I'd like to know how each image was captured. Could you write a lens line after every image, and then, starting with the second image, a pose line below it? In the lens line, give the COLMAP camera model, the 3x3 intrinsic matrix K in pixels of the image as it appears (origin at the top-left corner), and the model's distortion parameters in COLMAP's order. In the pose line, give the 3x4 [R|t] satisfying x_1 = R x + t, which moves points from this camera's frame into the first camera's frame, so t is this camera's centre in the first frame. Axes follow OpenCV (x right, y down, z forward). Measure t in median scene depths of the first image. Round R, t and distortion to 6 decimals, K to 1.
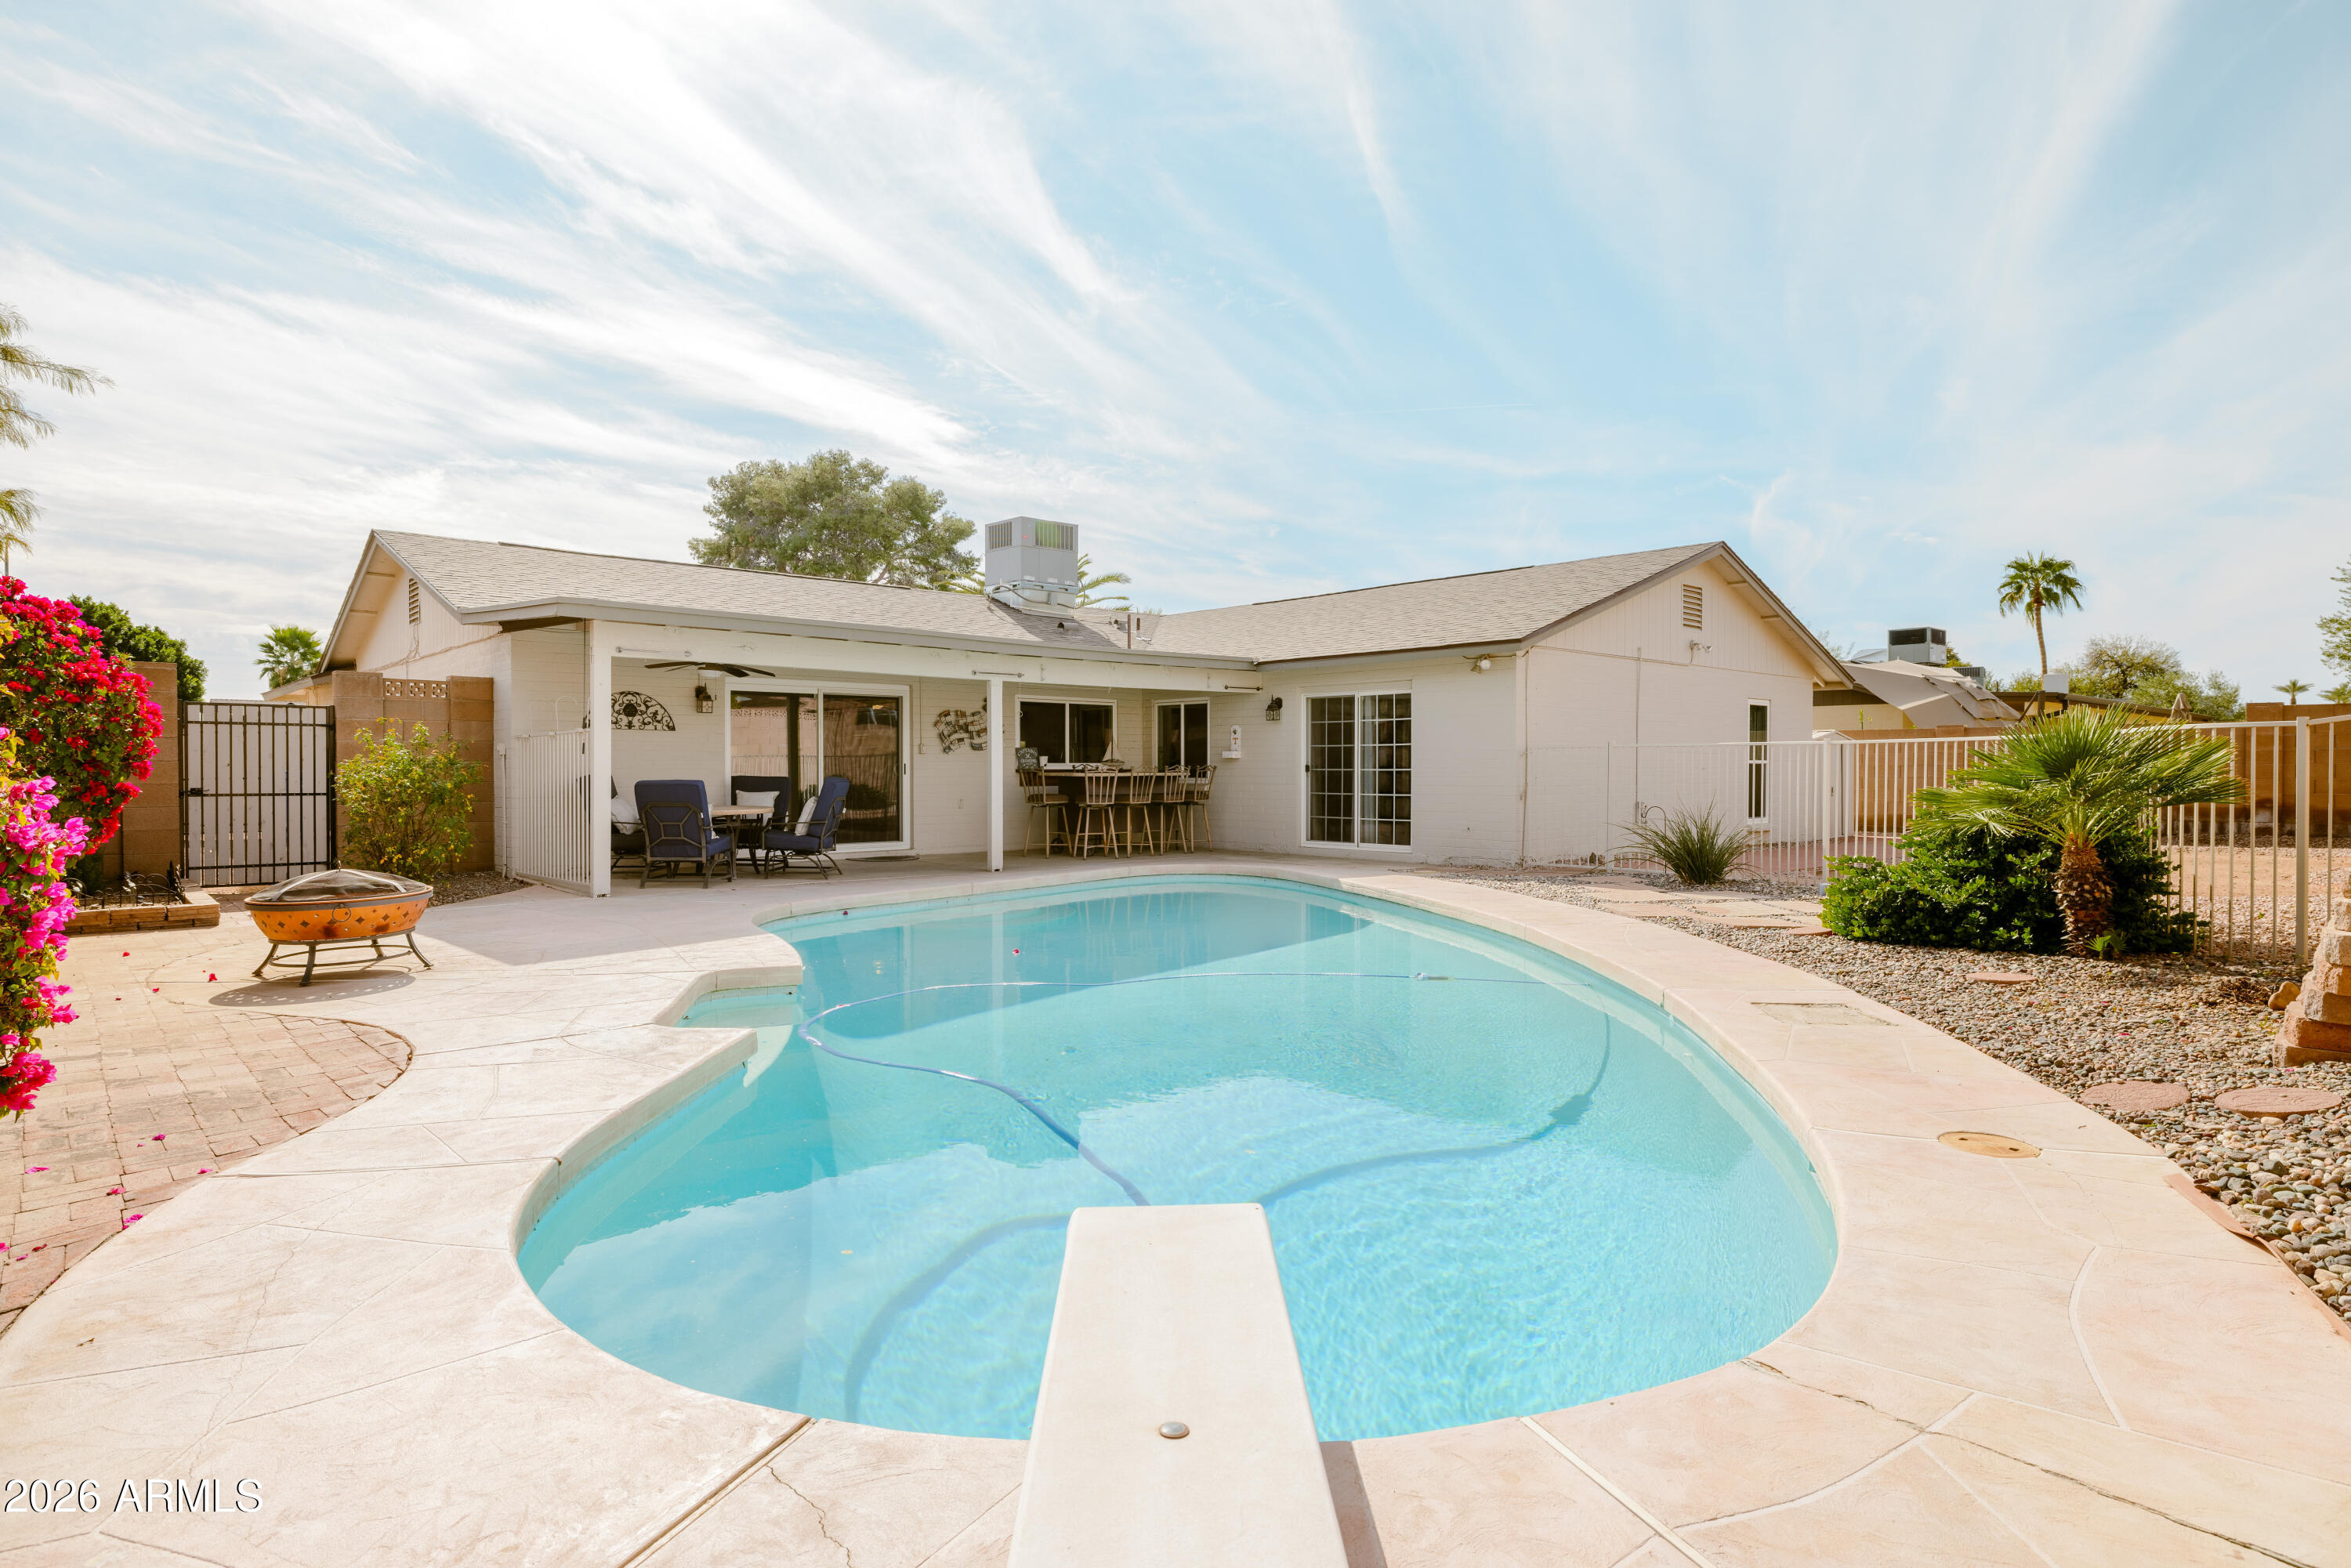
lens RADIAL K [[1275.9, 0, 1175.5], [0, 1275.9, 784.0], [0, 0, 1]] dist [0.001663, 0.000180]
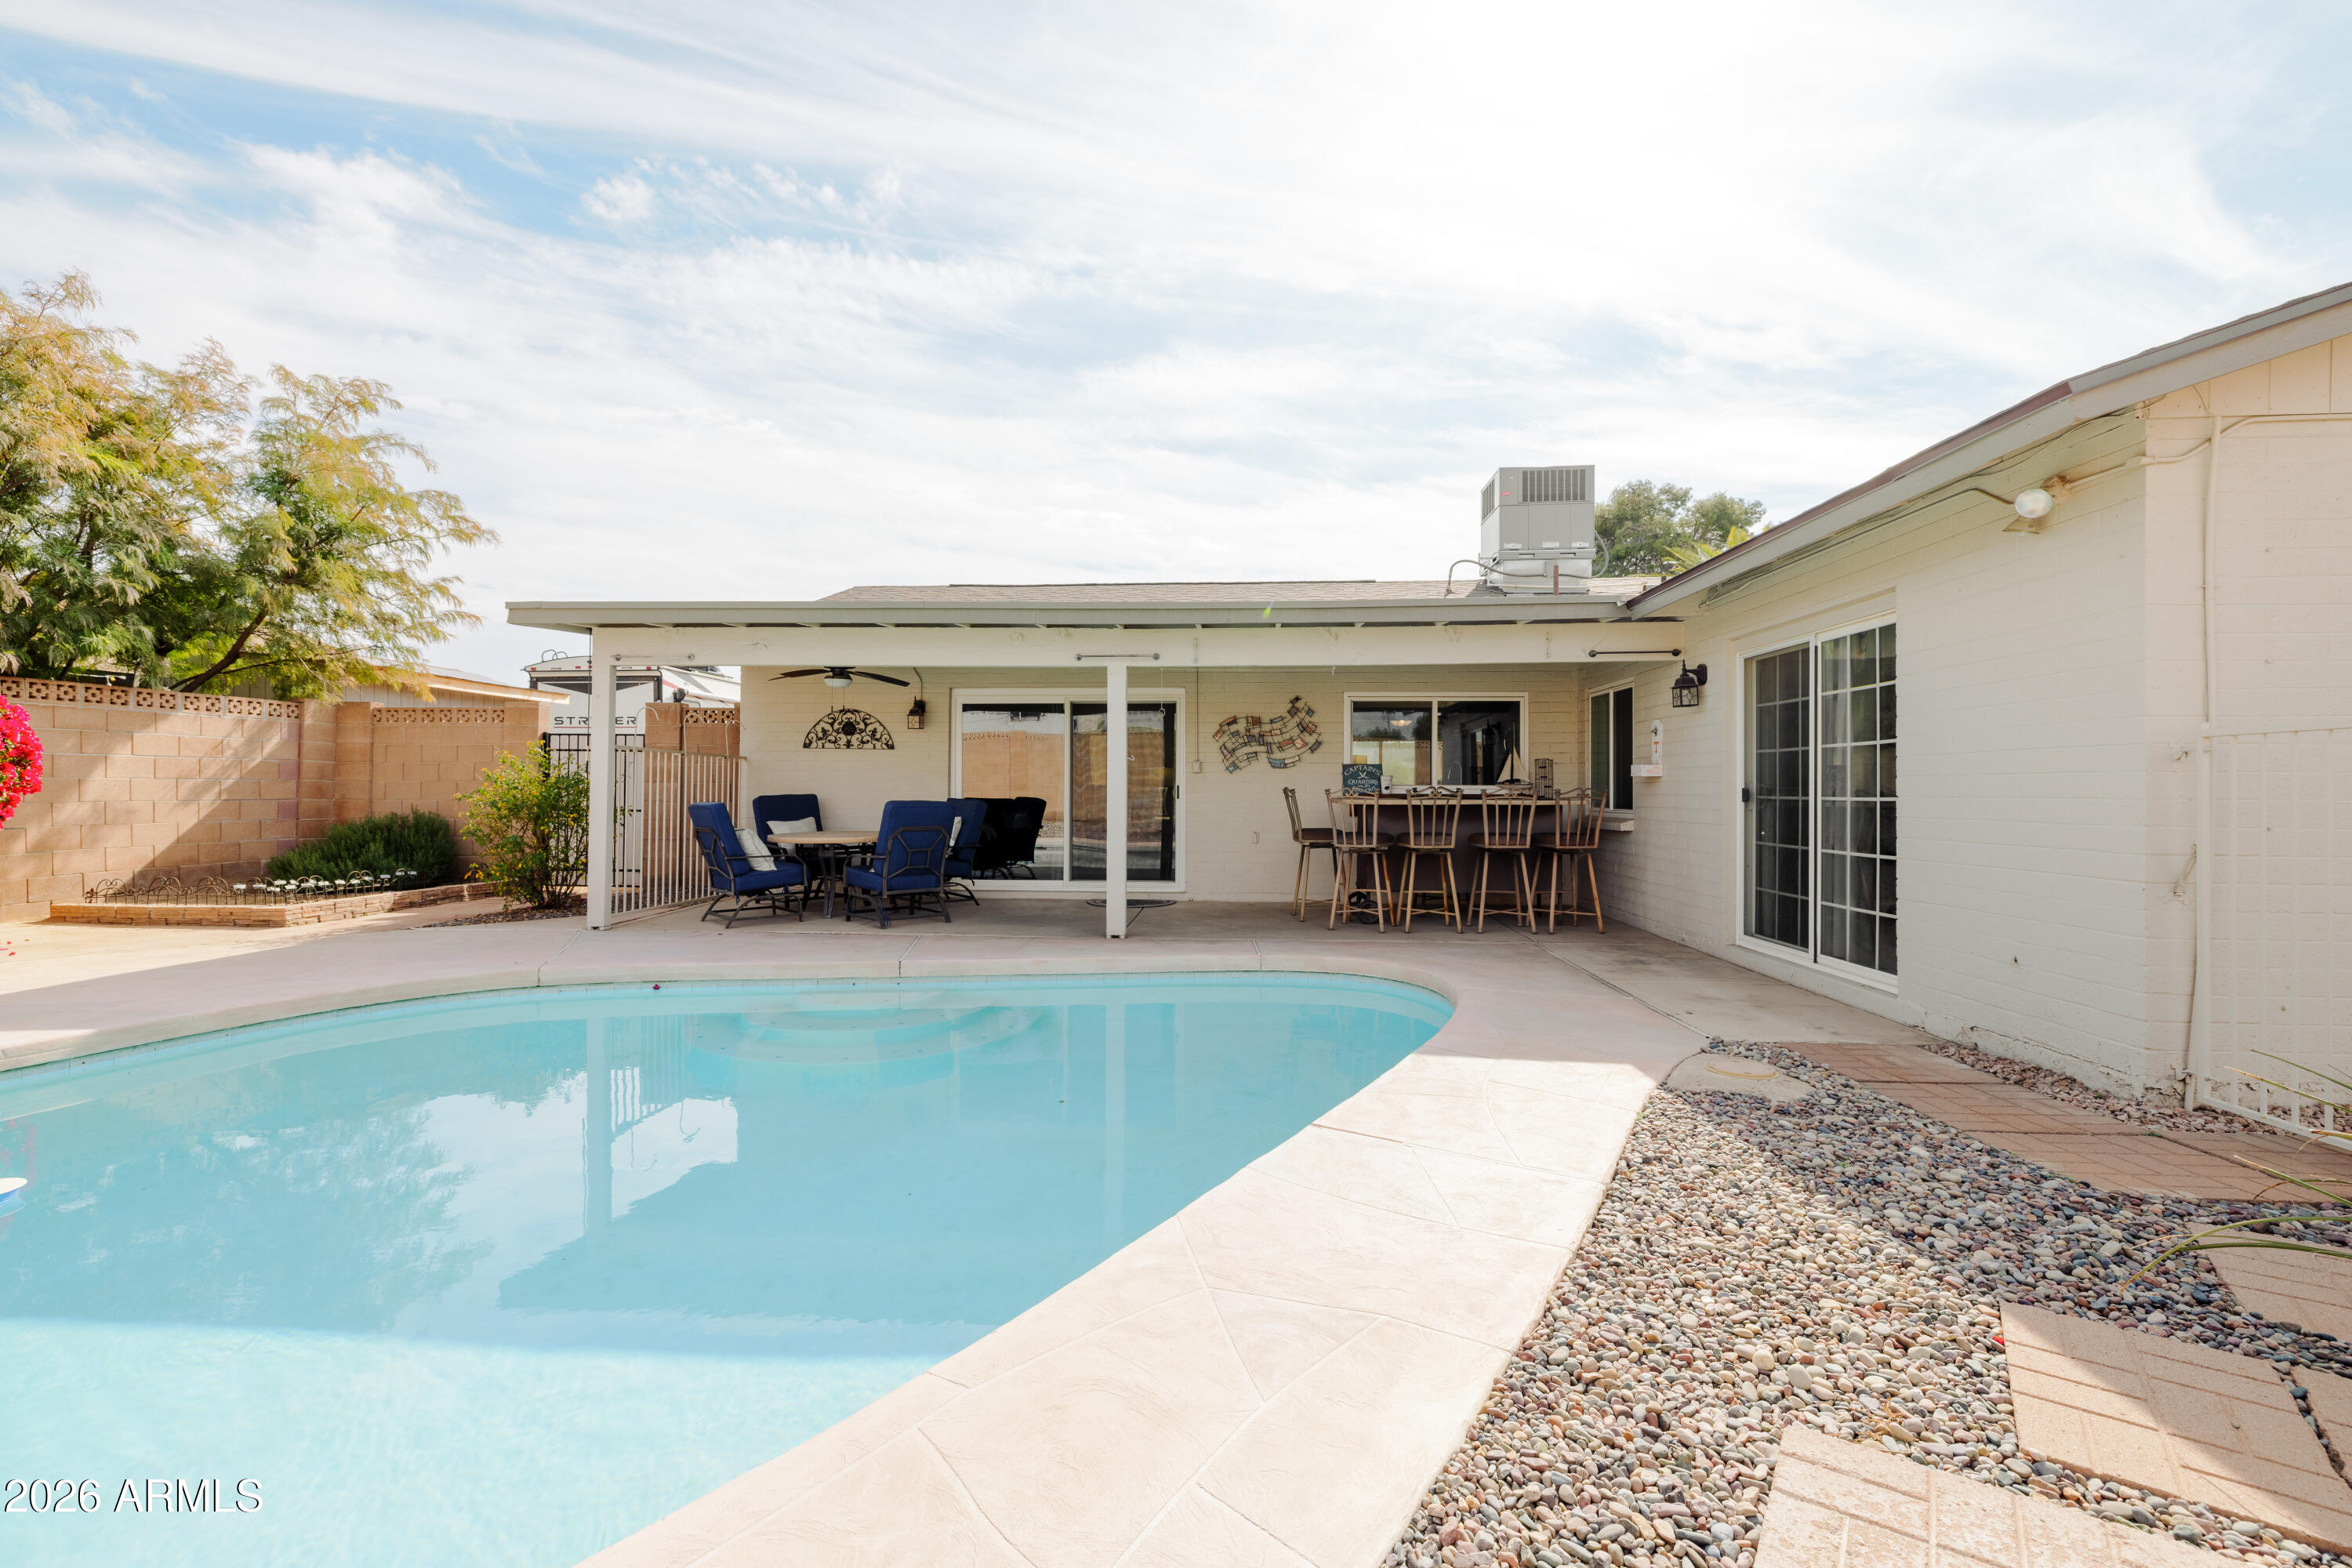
lens RADIAL K [[1017.9, 0, 1176.0], [0, 1017.9, 784.0], [0, 0, 1]] dist [-0.002917, -0.000301]
pose [[0.680269, 0.000461, -0.732962, 0.253132], [-0.014669, 0.999808, -0.012986, -0.008335], [0.732815, 0.019585, 0.680145, 0.555890]]
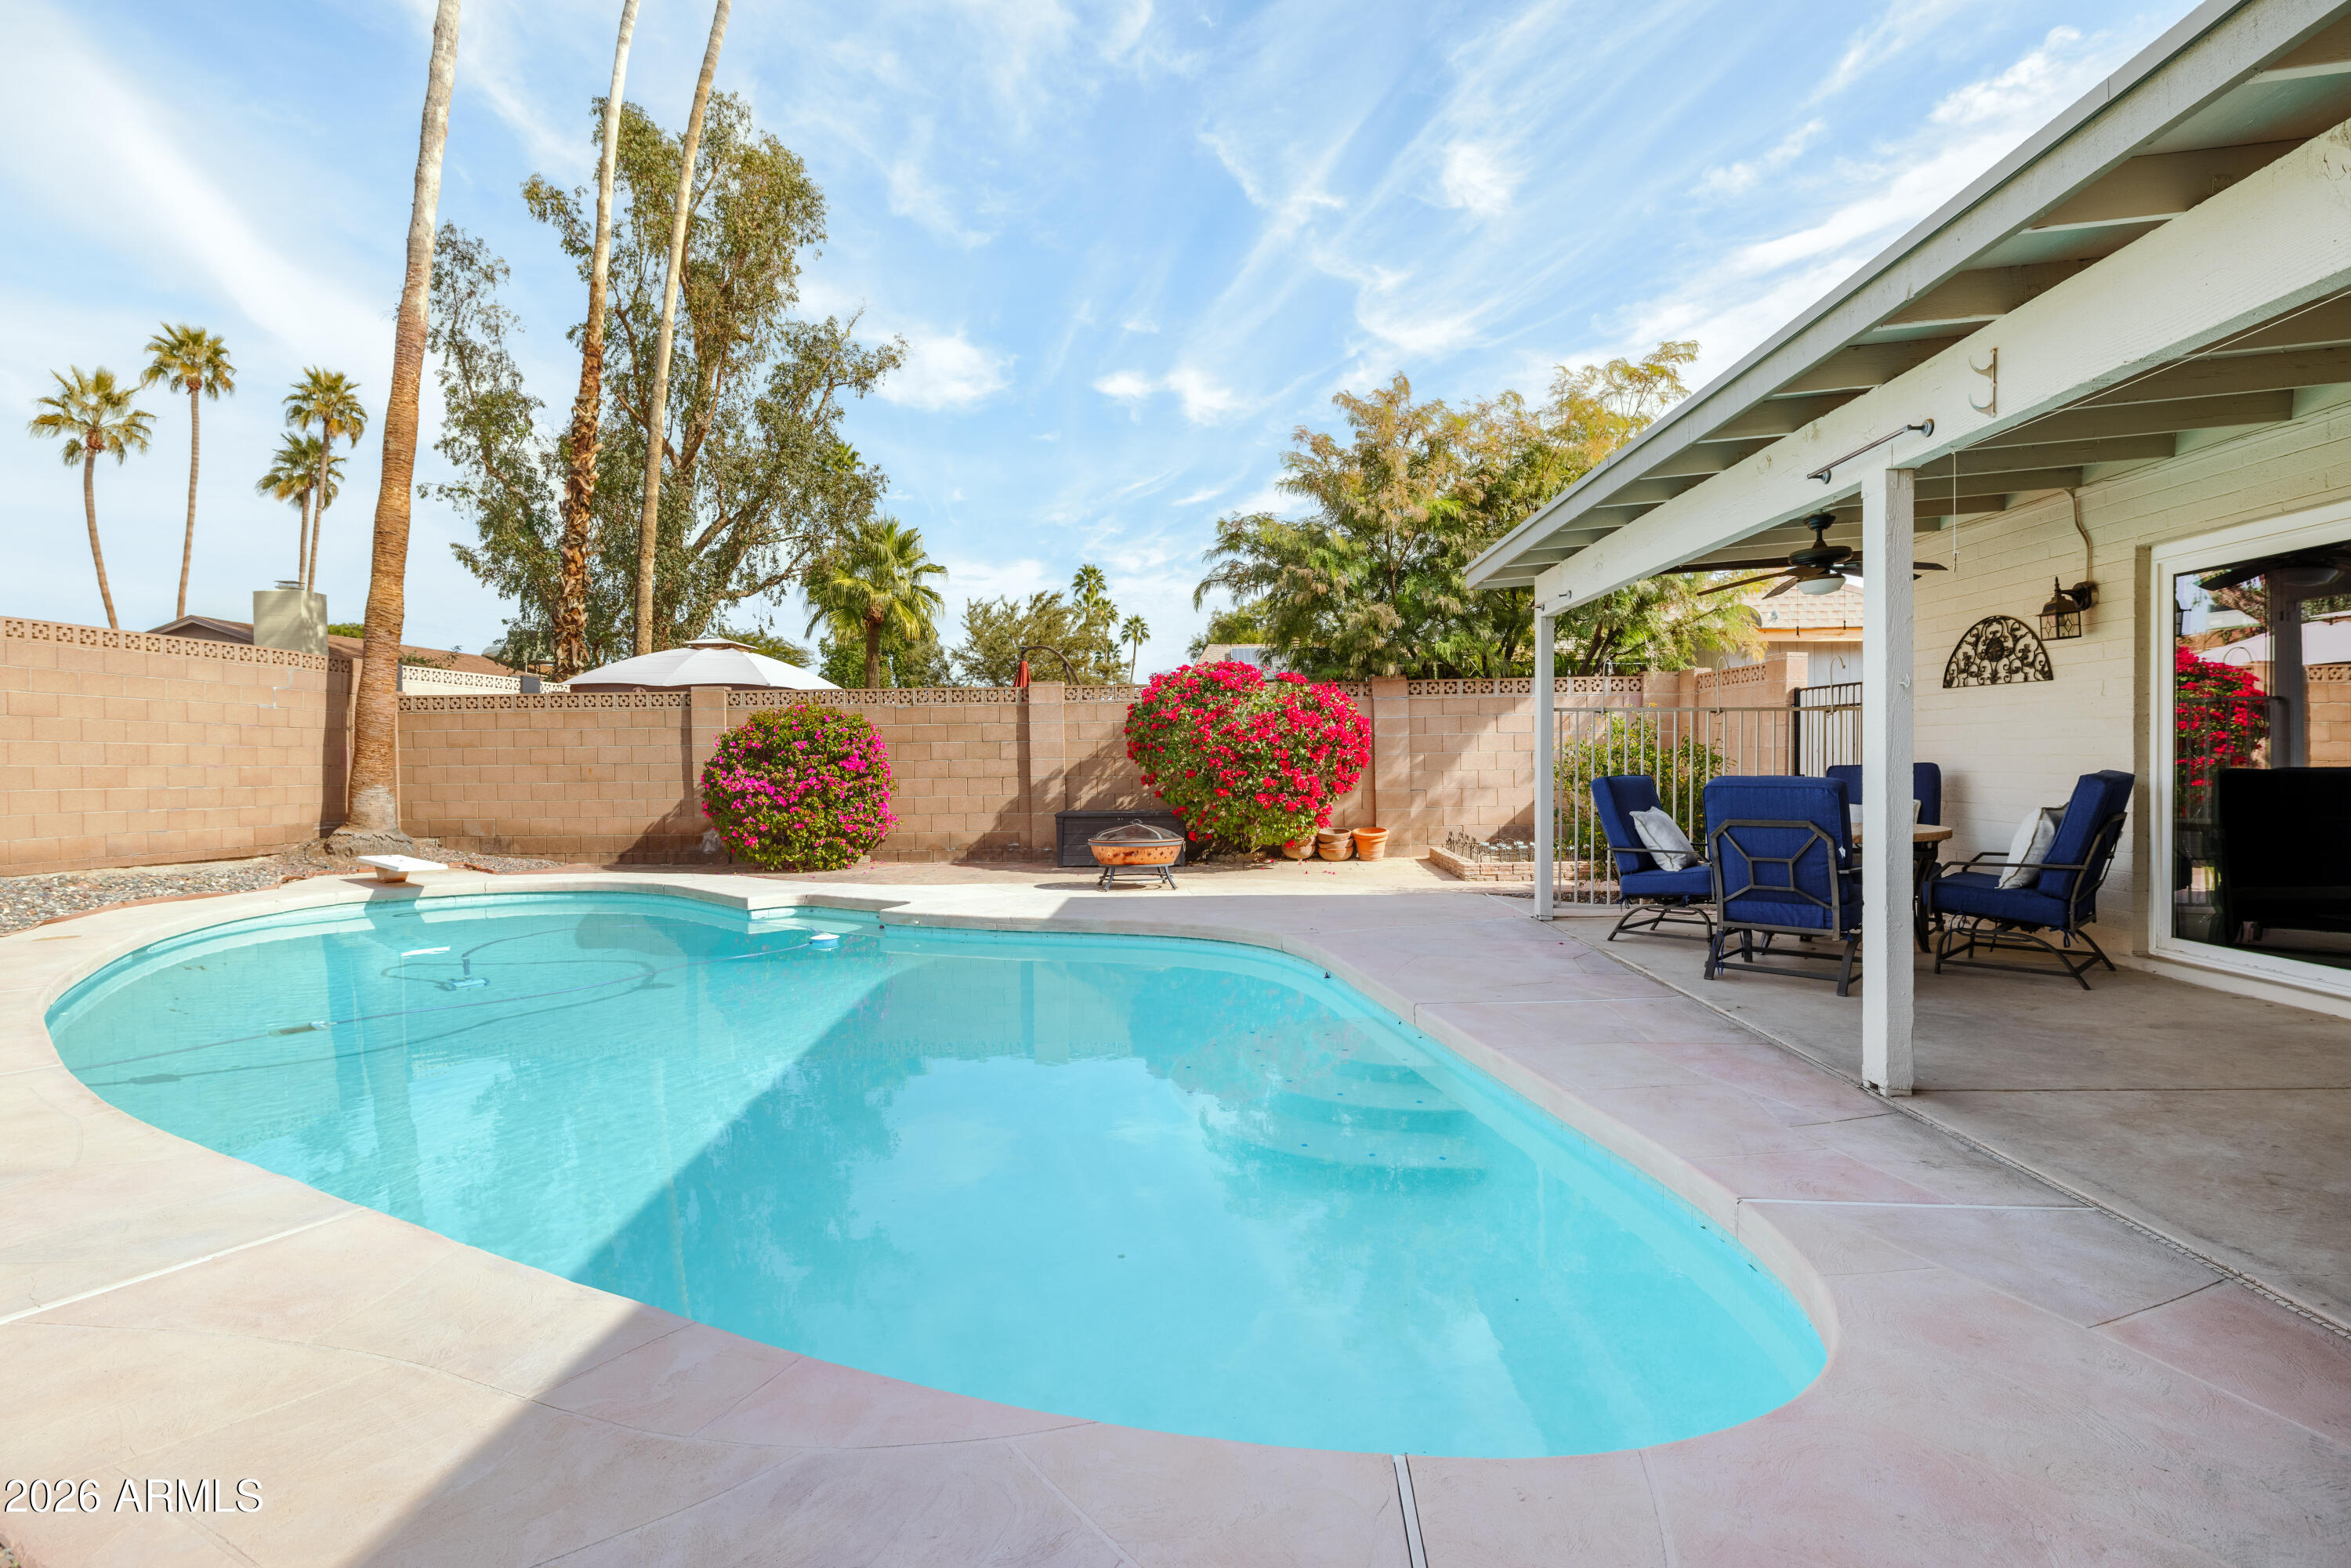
lens RADIAL K [[1153.1, 0, 1175.5], [0, 1153.1, 784.0], [0, 0, 1]] dist [0.000177, -0.000054]
pose [[-0.718948, 0.020064, -0.694774, 0.151984], [-0.000913, 0.999555, 0.029810, -0.011627], [0.695064, 0.022066, -0.718610, 0.937708]]
